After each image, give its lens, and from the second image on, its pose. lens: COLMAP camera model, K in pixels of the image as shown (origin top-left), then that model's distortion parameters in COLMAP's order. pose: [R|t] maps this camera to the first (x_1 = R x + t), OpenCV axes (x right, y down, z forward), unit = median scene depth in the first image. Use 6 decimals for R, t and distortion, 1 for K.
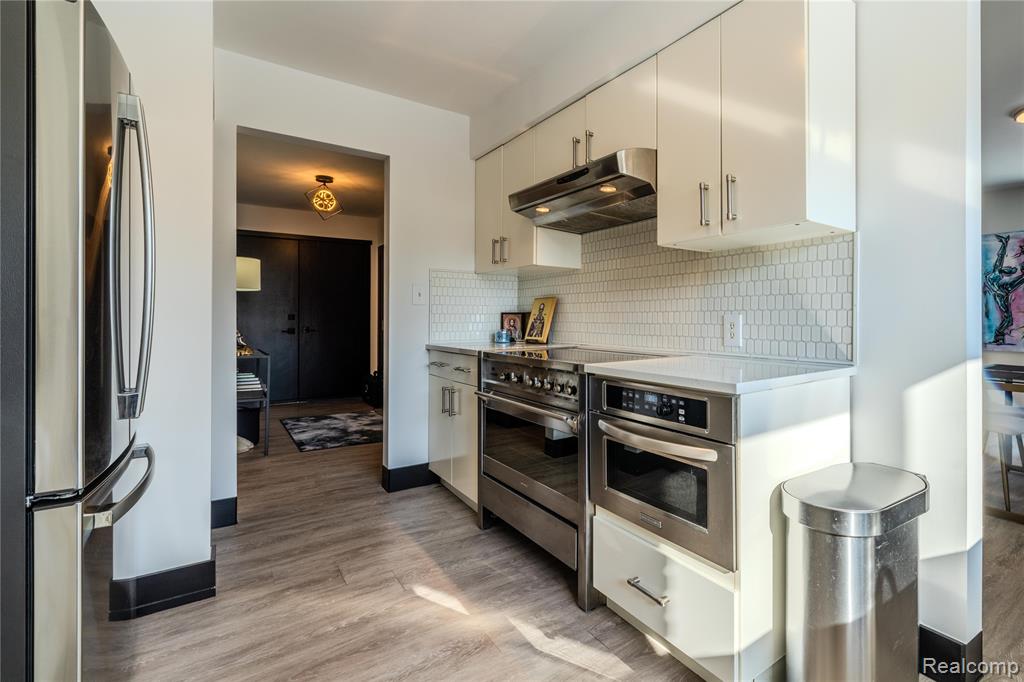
lens RADIAL K [[446.2, 0, 511.5], [0, 446.2, 314.1], [0, 0, 1]] dist [0.000020, -0.000021]
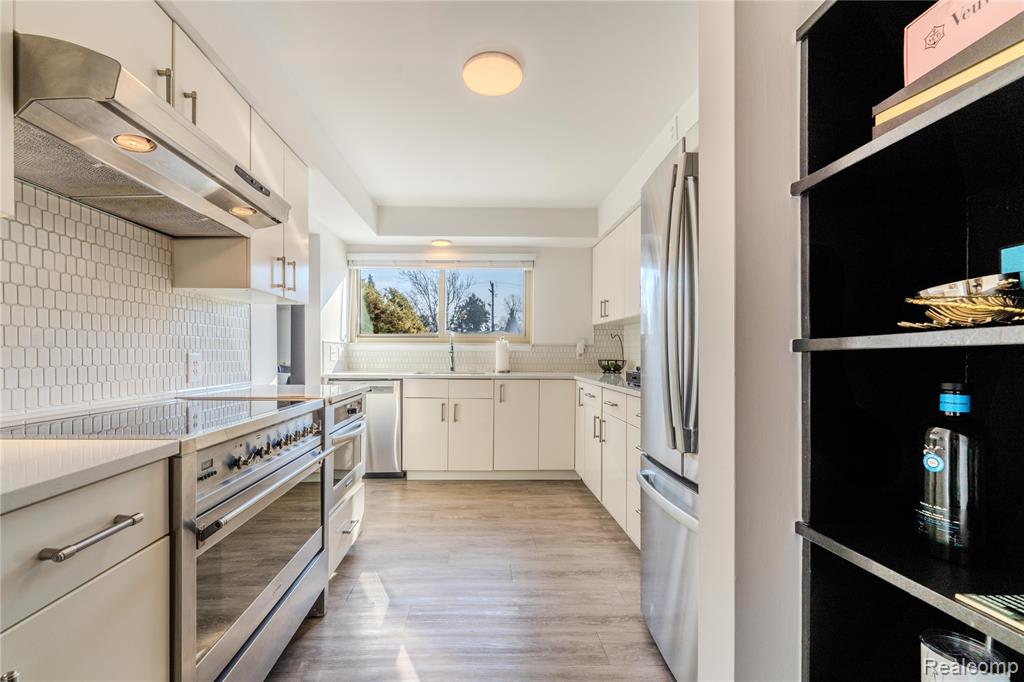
lens RADIAL K [[450.2, 0, 510.3], [0, 450.2, 354.1], [0, 0, 1]] dist [-0.000247, 0.000002]
pose [[-0.877510, 0.003139, 0.479548, -0.752768], [0.000163, 0.999980, -0.006248, 0.009990], [-0.479558, -0.005404, -0.877493, 1.658774]]
